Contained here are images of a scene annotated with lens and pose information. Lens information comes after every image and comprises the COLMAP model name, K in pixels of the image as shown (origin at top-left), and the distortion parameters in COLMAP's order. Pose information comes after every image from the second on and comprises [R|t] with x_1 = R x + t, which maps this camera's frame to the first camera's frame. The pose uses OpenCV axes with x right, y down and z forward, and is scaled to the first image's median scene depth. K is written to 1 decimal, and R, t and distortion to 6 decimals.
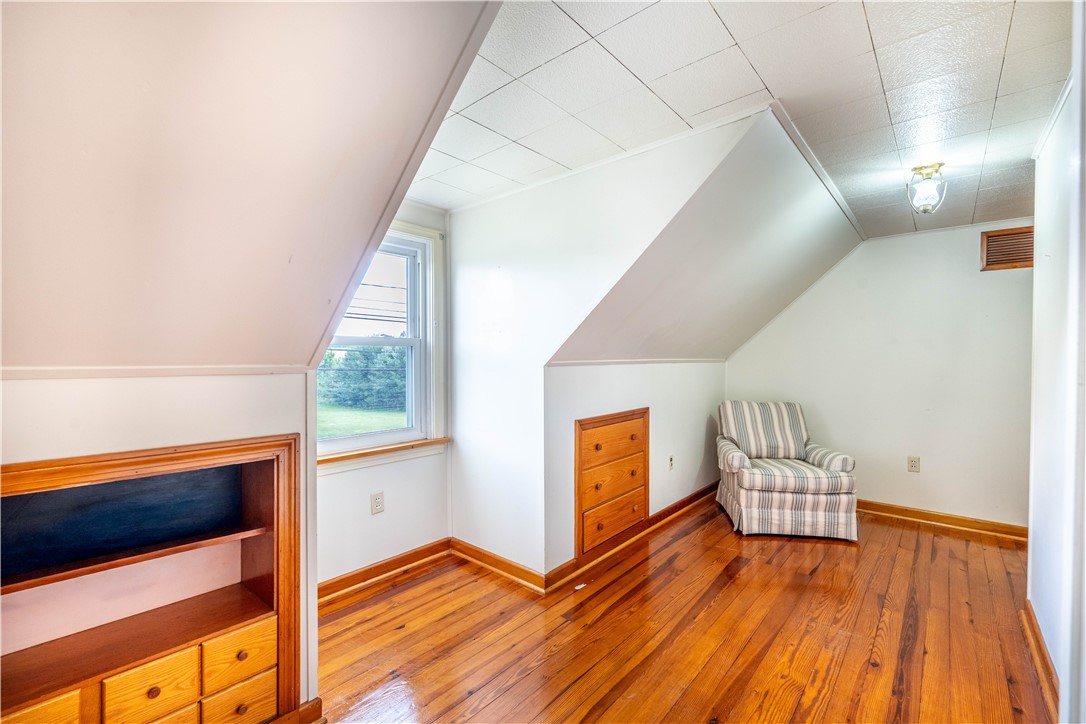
lens RADIAL K [[474.9, 0, 543.0], [0, 474.9, 362.0], [0, 0, 1]] dist [0.001725, 0.000094]
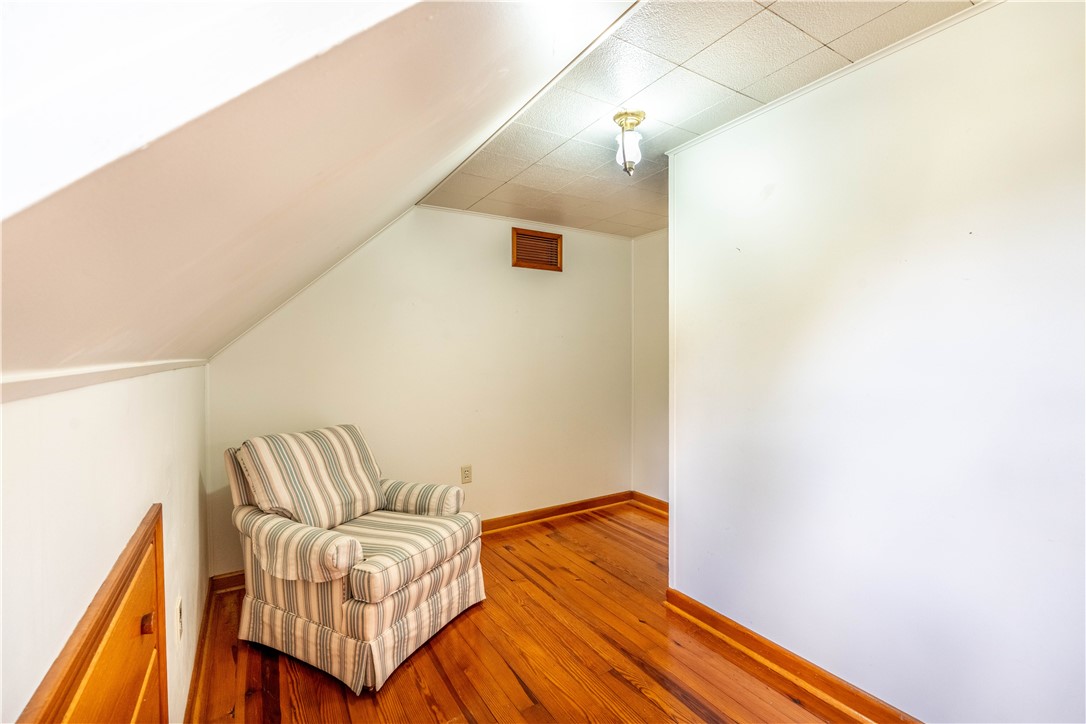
lens RADIAL K [[474.9, 0, 543.0], [0, 474.9, 362.0], [0, 0, 1]] dist [0.001725, 0.000094]
pose [[0.303536, -0.022497, 0.952554, -0.015670], [0.020909, 0.999638, 0.016946, -0.006532], [-0.952591, 0.014773, 0.303896, 0.659404]]
